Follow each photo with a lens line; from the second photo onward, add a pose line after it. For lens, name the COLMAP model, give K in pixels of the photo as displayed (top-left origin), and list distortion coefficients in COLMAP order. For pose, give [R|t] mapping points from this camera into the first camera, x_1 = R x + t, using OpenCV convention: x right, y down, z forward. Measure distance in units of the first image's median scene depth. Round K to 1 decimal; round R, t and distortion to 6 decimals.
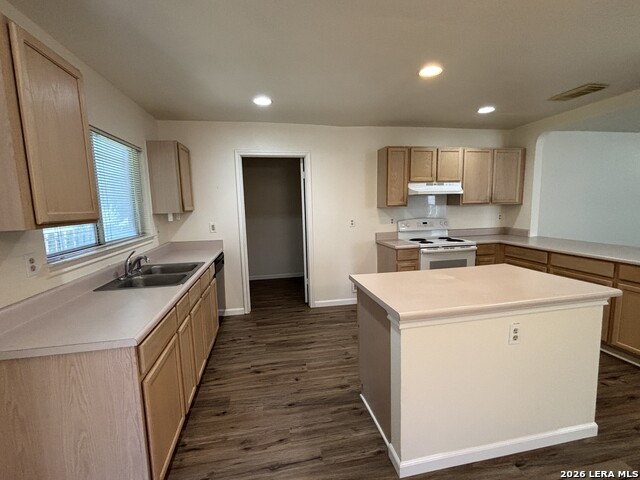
lens RADIAL K [[290.4, 0, 320.0], [0, 290.4, 240.0], [0, 0, 1]] dist [0.012018, 0.000158]
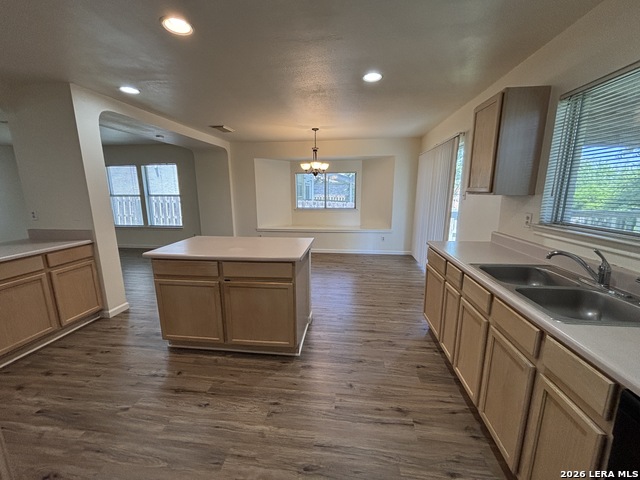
lens RADIAL K [[261.1, 0, 320.0], [0, 261.1, 240.0], [0, 0, 1]] dist [0.001005, 0.000821]
pose [[-0.952515, -0.025856, 0.303391, -0.146757], [0.067407, 0.953761, 0.292910, -0.123923], [-0.296936, 0.299452, -0.906729, 1.082263]]
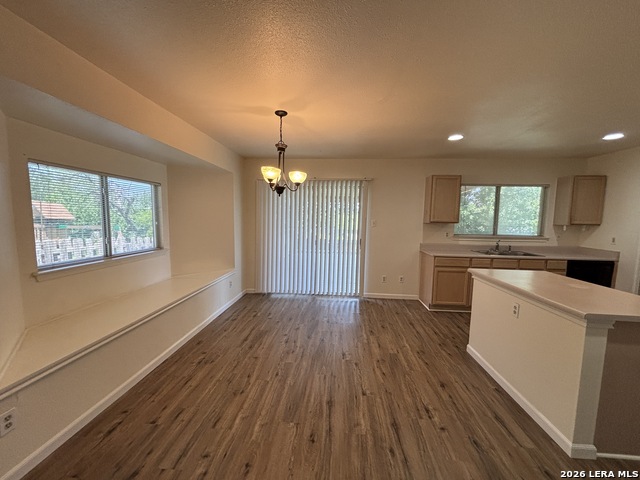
lens RADIAL K [[261.1, 0, 320.0], [0, 261.1, 240.0], [0, 0, 1]] dist [0.001005, 0.000821]
pose [[-0.261657, 0.106405, -0.959278, 0.950435], [-0.130419, 0.980891, 0.144376, -0.040476], [0.956309, 0.162885, -0.242779, 0.134519]]
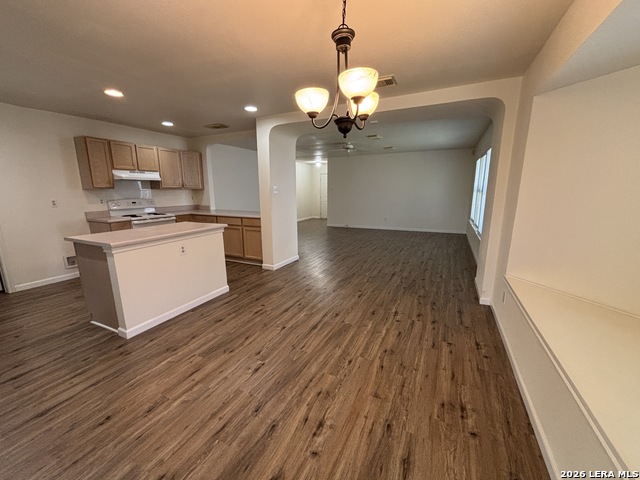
lens RADIAL K [[261.1, 0, 320.0], [0, 261.1, 240.0], [0, 0, 1]] dist [0.001005, 0.000821]
pose [[0.601711, -0.132201, 0.787697, -0.080666], [0.088430, 0.991170, 0.098800, 0.070072], [-0.793803, 0.010207, 0.608089, -0.377683]]
